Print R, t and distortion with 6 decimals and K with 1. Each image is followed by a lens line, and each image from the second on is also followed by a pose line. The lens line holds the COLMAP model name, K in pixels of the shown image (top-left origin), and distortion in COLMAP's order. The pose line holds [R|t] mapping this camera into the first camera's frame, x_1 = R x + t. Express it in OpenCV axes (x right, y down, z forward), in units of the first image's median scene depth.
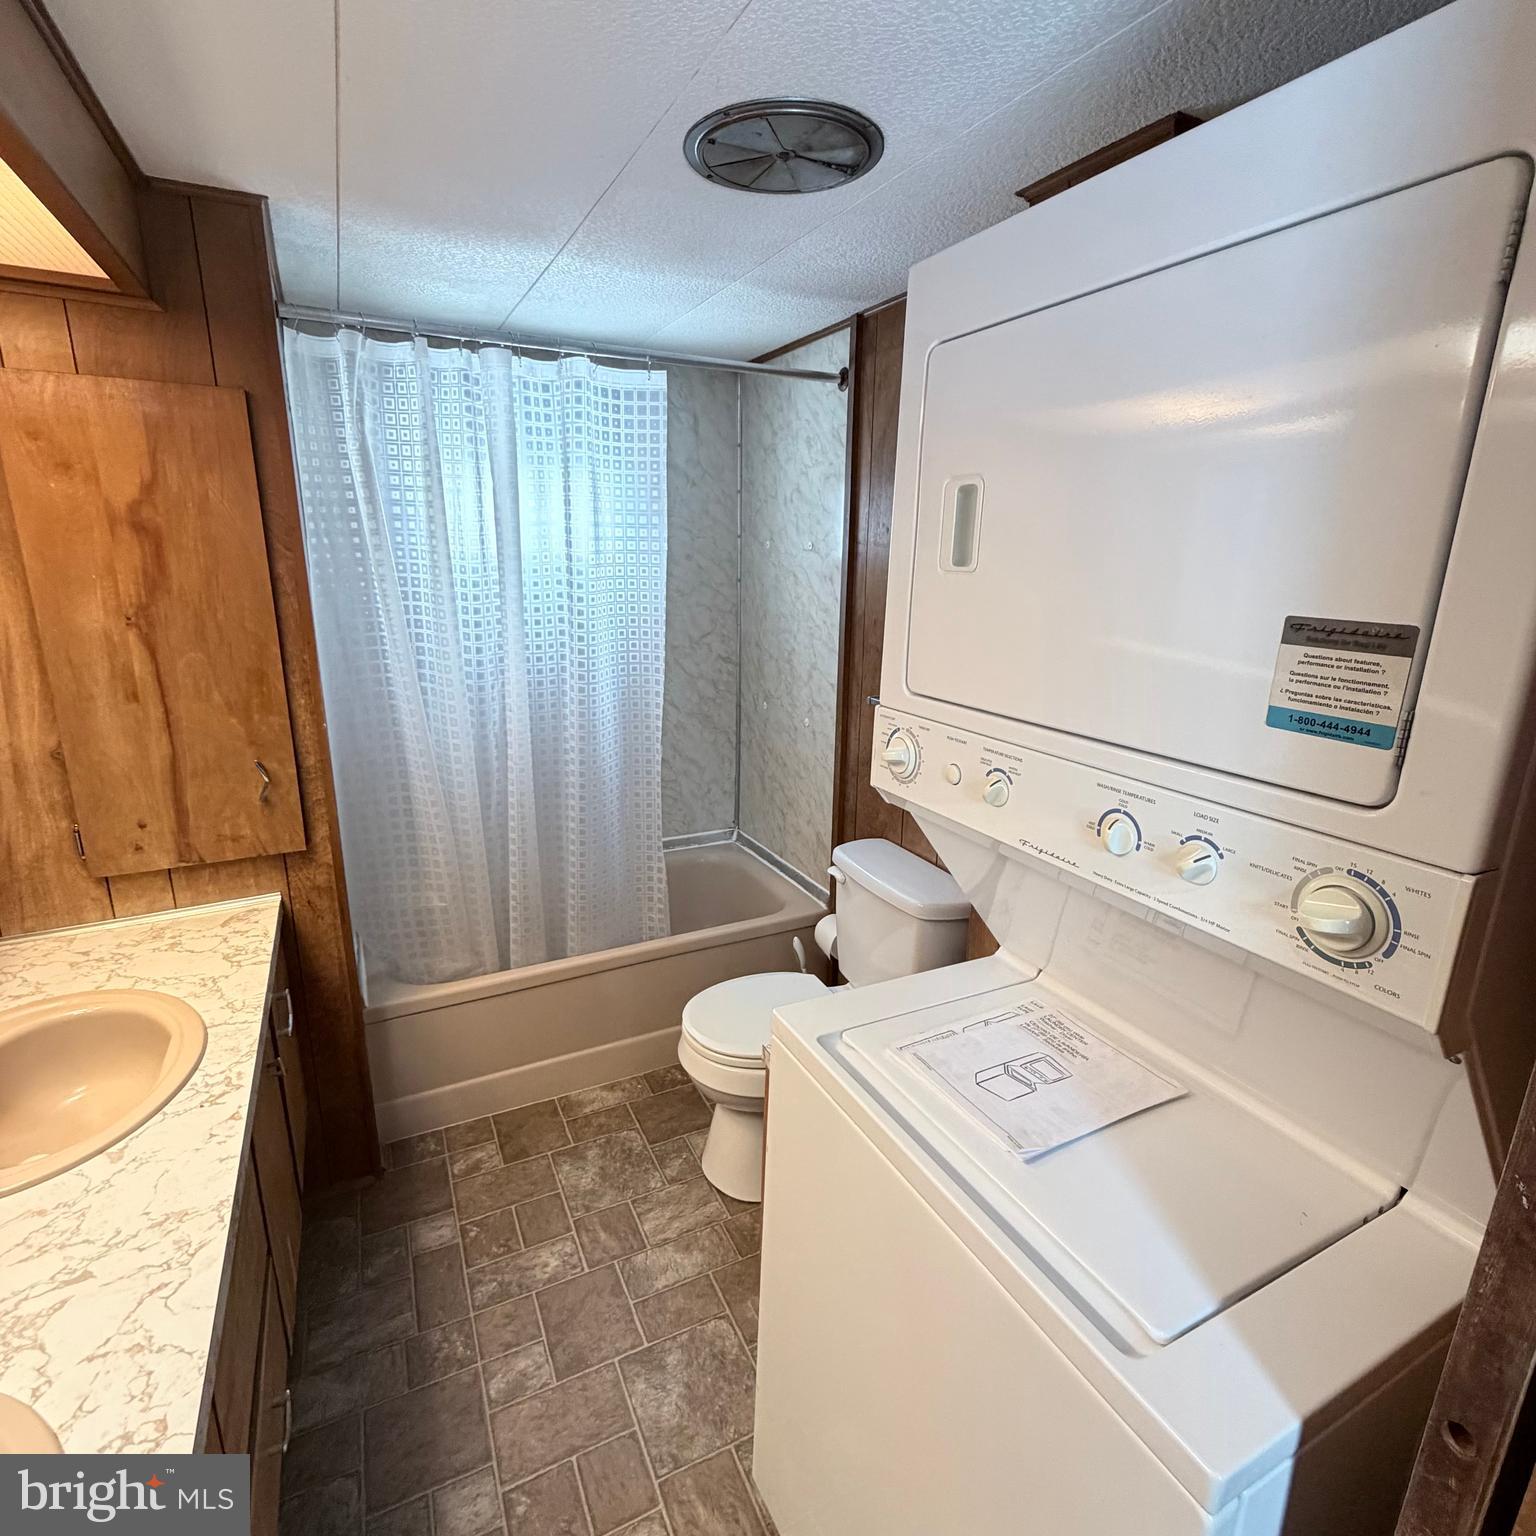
lens RADIAL K [[814.9, 0, 766.3], [0, 814.9, 761.3], [0, 0, 1]] dist [-0.000575, -0.000656]
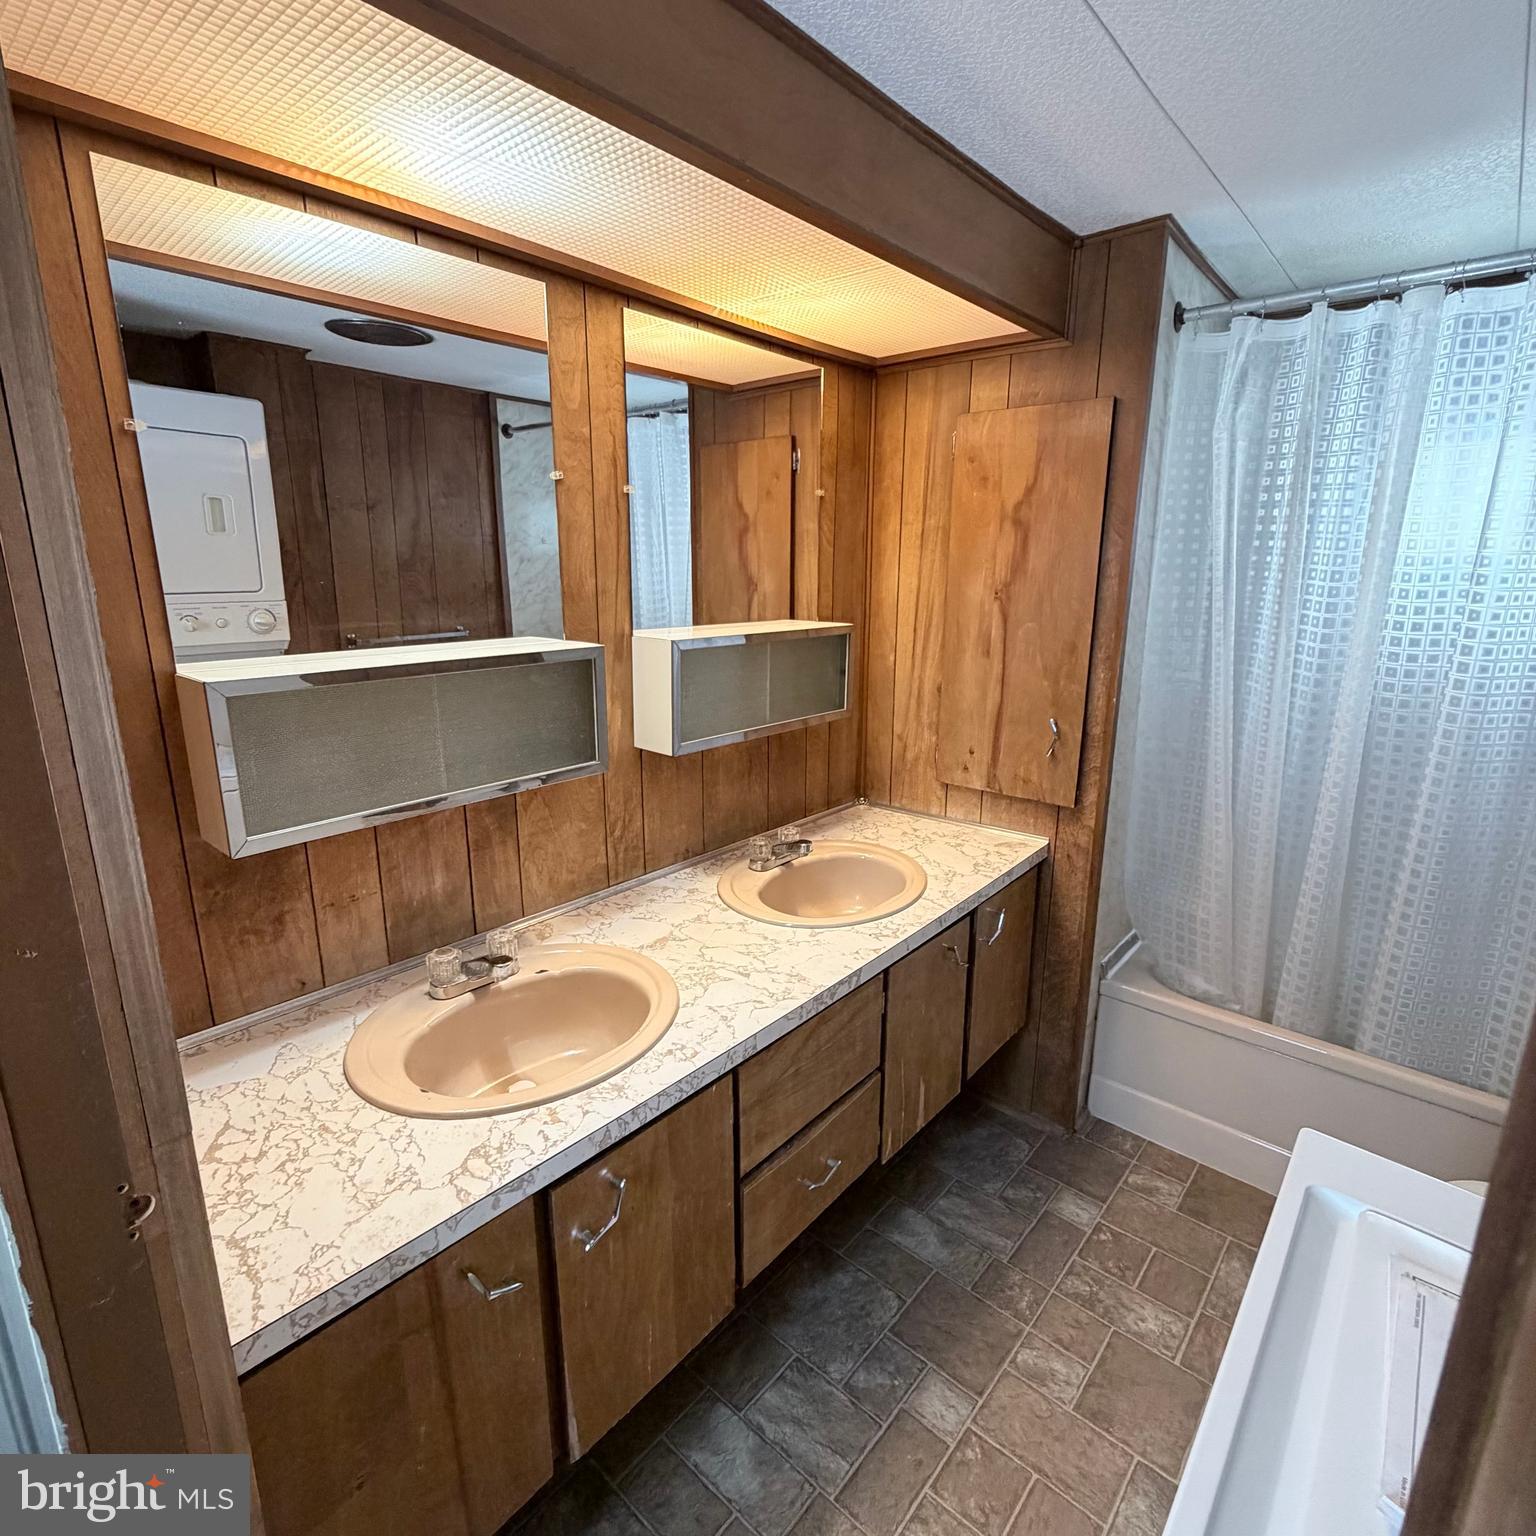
lens RADIAL K [[814.9, 0, 766.3], [0, 814.9, 761.3], [0, 0, 1]] dist [-0.000575, -0.000656]
pose [[0.374791, 0.203175, -0.904573, 0.291908], [-0.238027, 0.964074, 0.117918, 0.017185], [0.896033, 0.171118, 0.409687, 0.167870]]
